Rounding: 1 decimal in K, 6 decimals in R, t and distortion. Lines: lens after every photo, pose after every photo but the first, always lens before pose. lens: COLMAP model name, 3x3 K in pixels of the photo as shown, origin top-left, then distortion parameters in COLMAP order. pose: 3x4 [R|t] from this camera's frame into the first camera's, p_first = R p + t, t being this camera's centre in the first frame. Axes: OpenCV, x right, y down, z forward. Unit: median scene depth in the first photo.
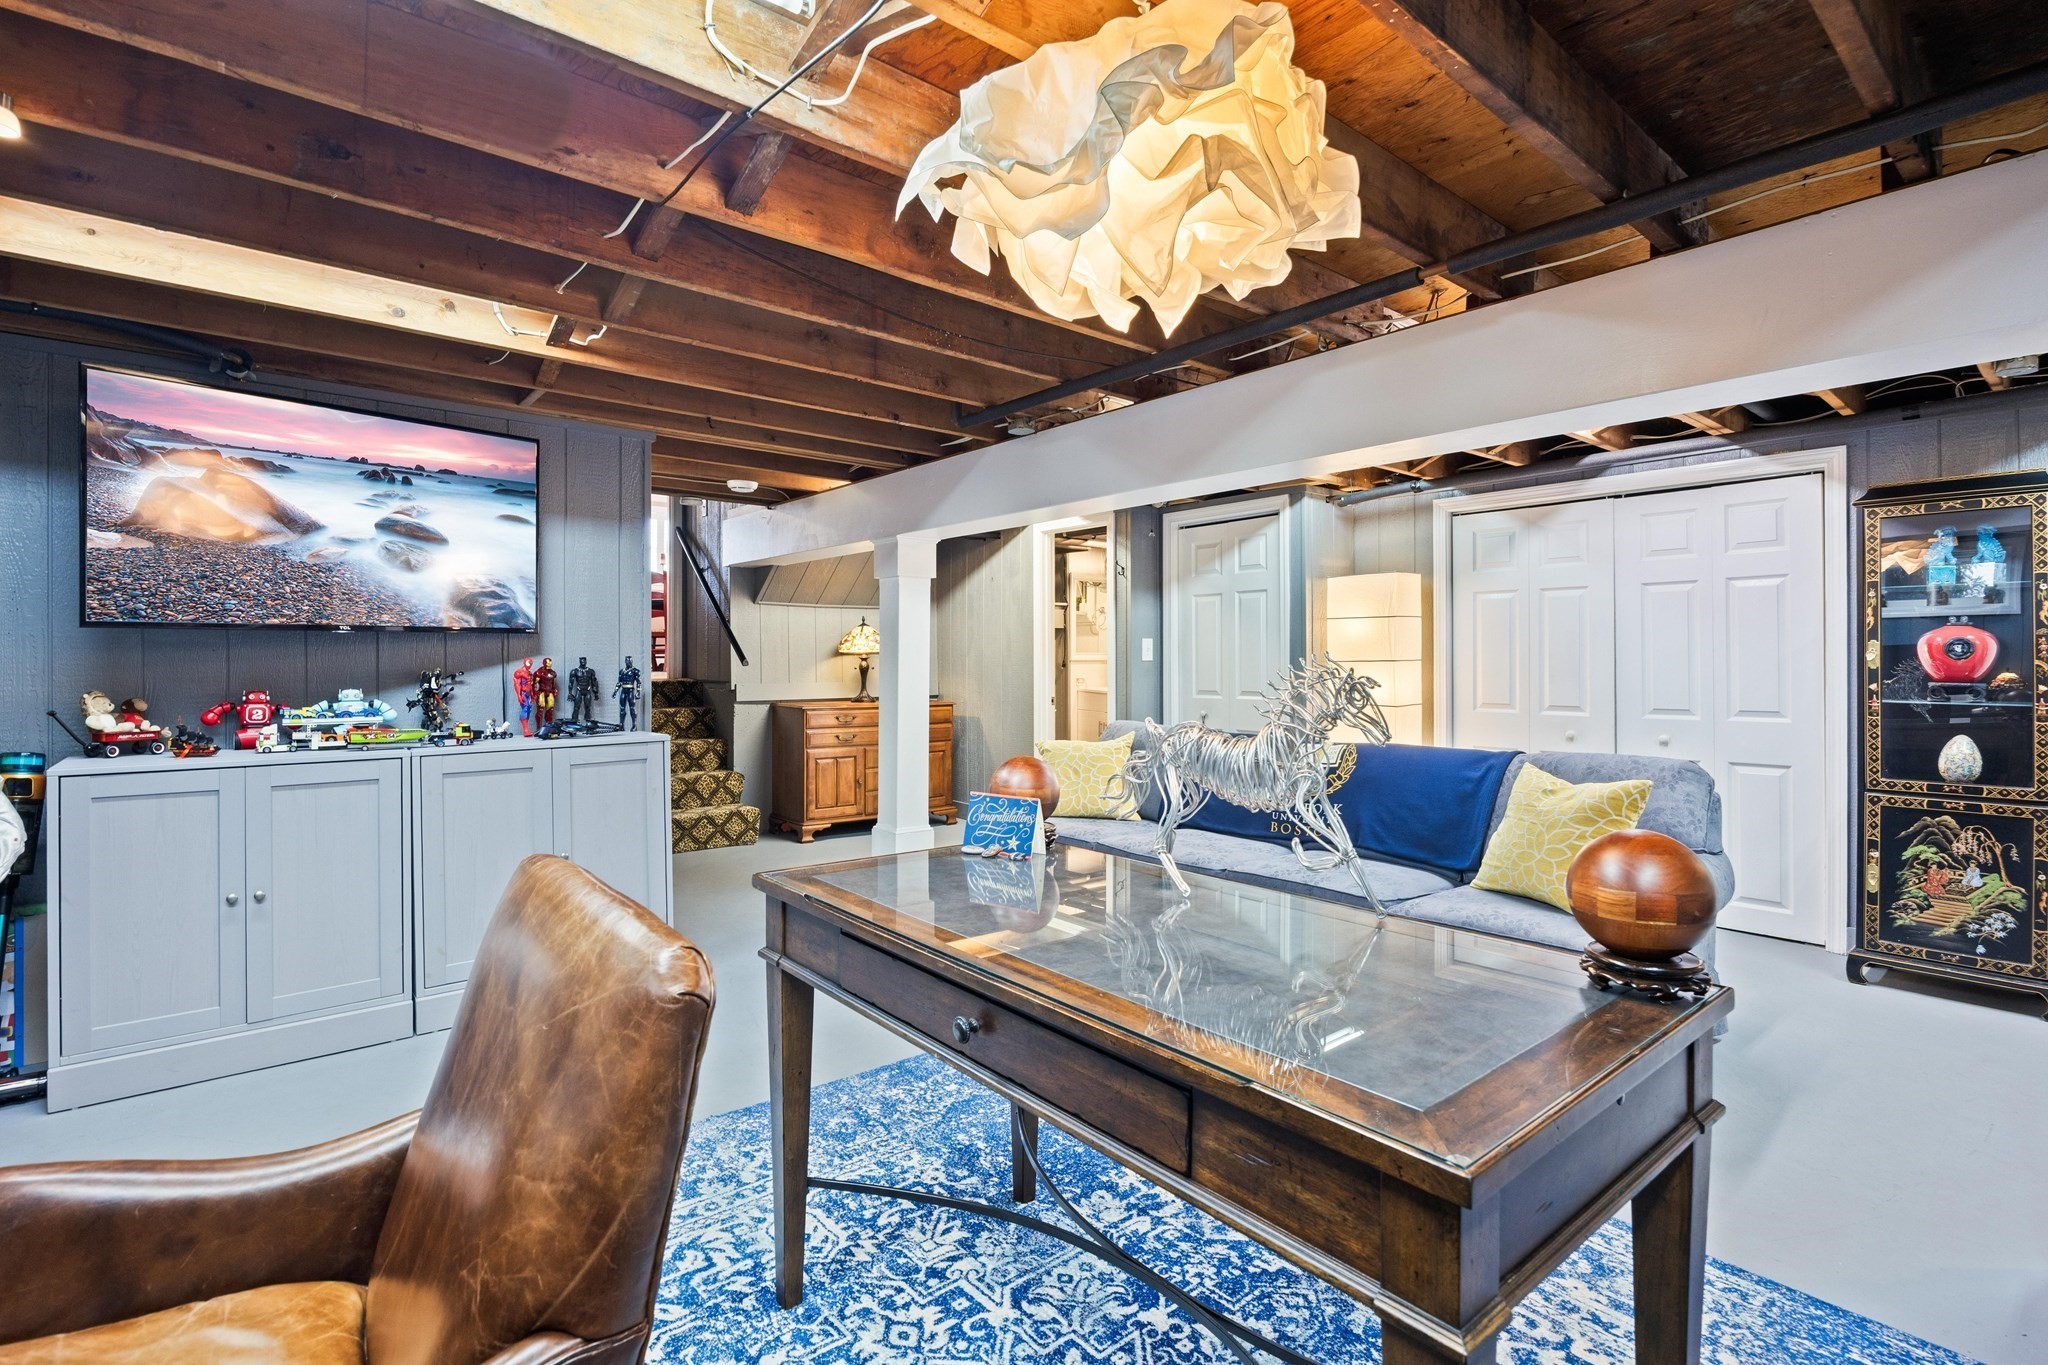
lens RADIAL K [[945.1, 0, 1021.7], [0, 945.1, 659.4], [0, 0, 1]] dist [-0.008585, -0.000220]
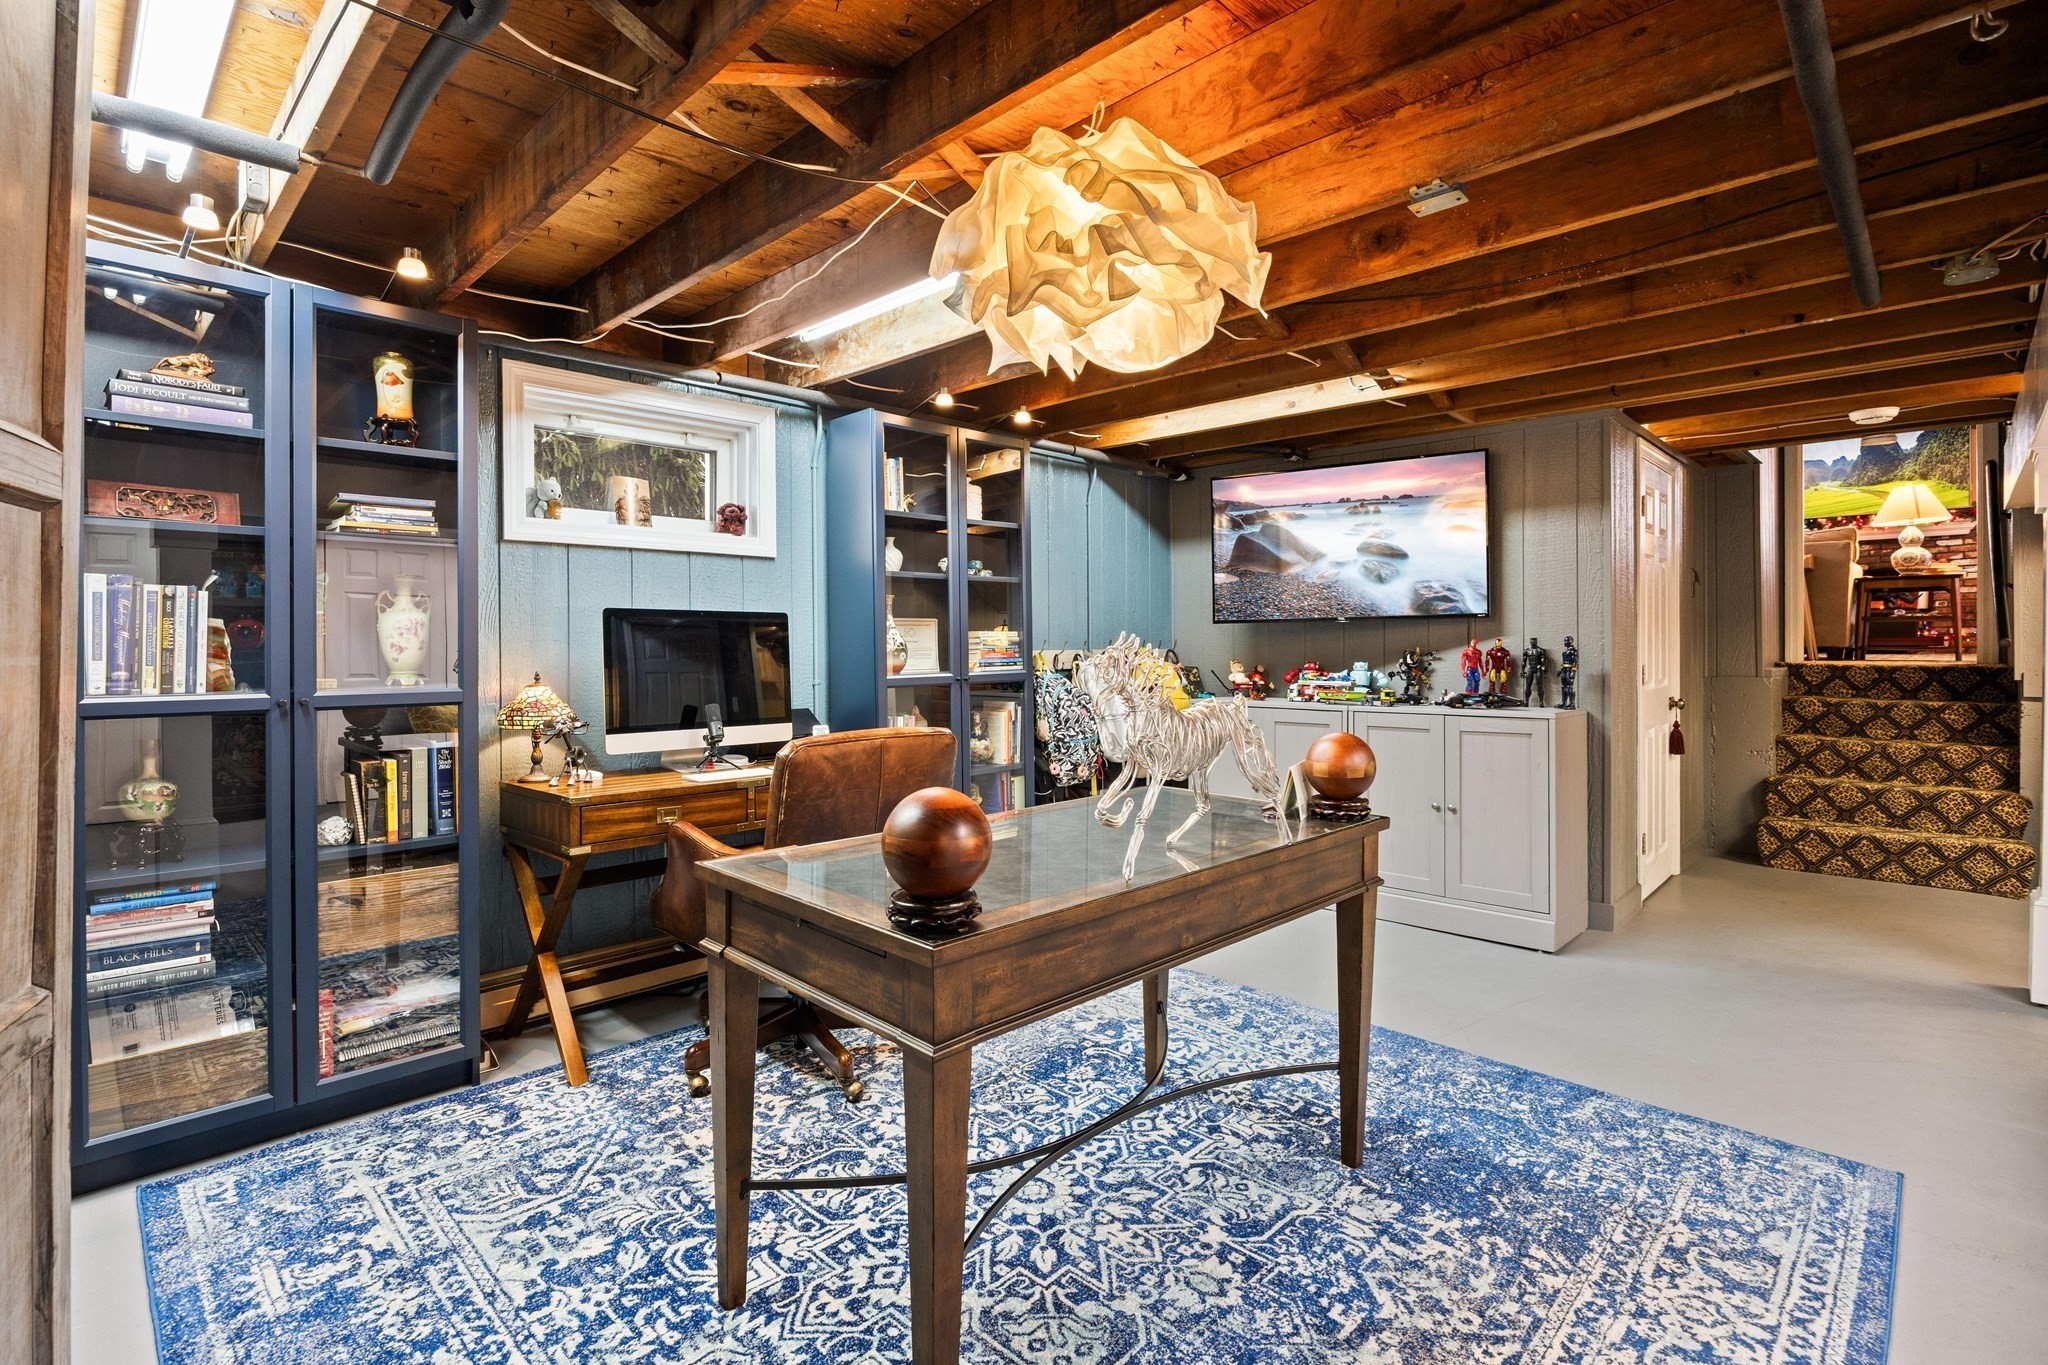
lens RADIAL K [[953.7, 0, 1028.2], [0, 953.7, 642.3], [0, 0, 1]] dist [-0.001147, -0.000042]
pose [[0.113627, -0.002351, -0.993521, 0.657000], [0.004904, 0.999986, -0.001806, 0.001811], [0.993511, -0.004667, 0.113637, 0.350505]]
